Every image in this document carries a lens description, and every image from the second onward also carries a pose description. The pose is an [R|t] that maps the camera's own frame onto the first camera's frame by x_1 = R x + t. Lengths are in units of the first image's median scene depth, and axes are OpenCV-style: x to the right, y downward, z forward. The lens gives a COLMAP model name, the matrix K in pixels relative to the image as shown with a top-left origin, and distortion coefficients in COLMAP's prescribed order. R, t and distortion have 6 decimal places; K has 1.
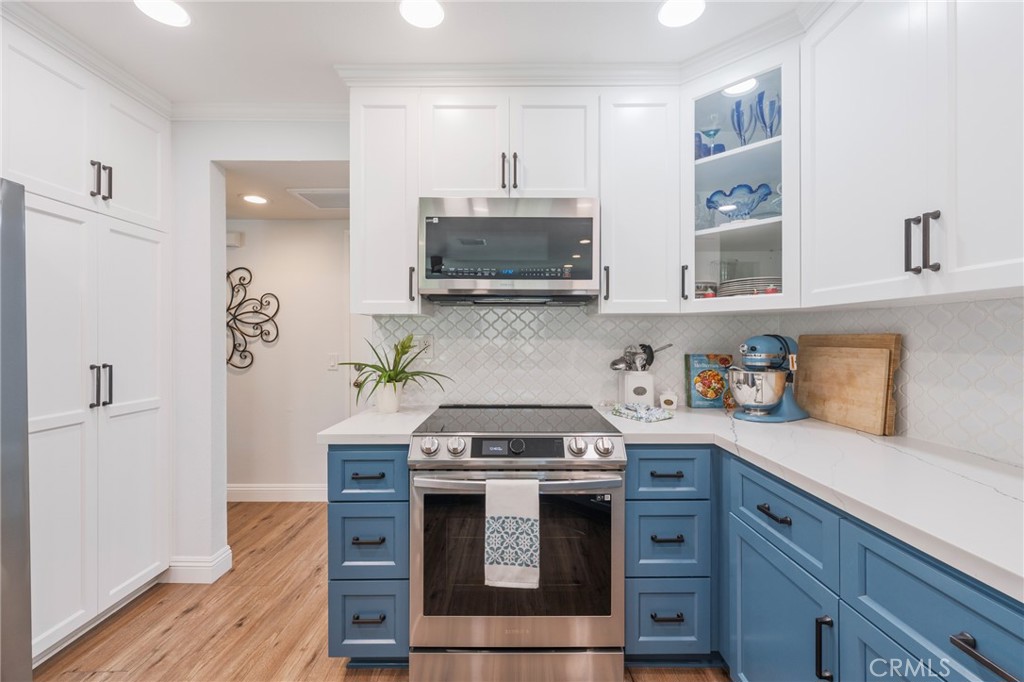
lens RADIAL K [[414.7, 0, 515.0], [0, 414.7, 339.4], [0, 0, 1]] dist [-0.002297, -0.000082]
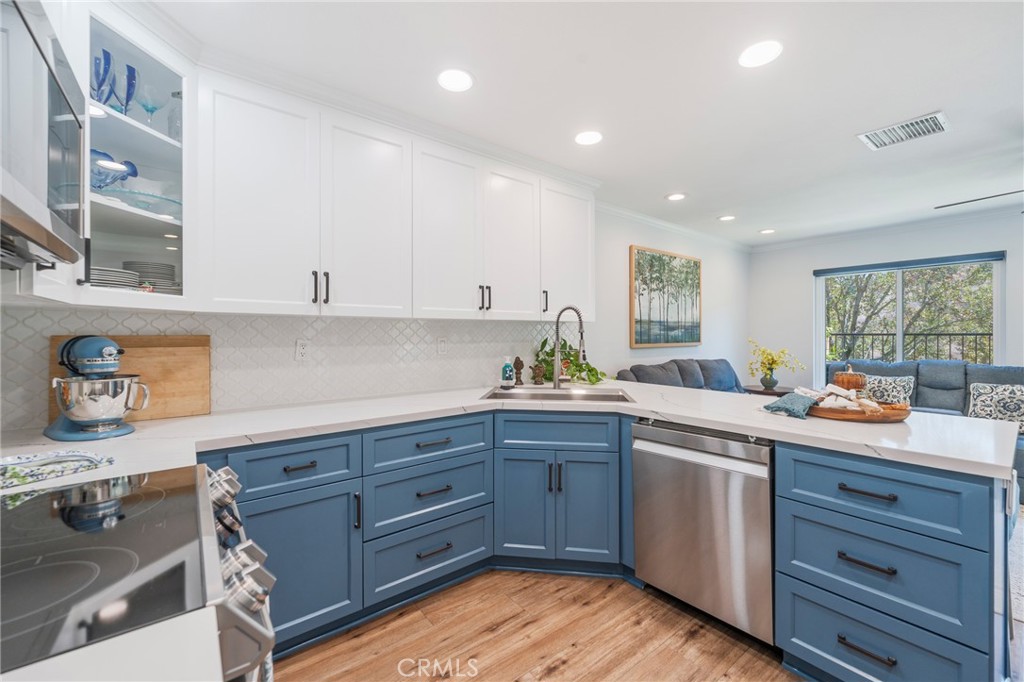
lens RADIAL K [[414.7, 0, 510.6], [0, 414.7, 336.8], [0, 0, 1]] dist [-0.002297, -0.000082]
pose [[-0.606151, -0.000926, 0.795349, -0.669600], [0.001352, 0.999997, 0.002195, -0.010148], [-0.795348, 0.002406, -0.606148, 0.952680]]
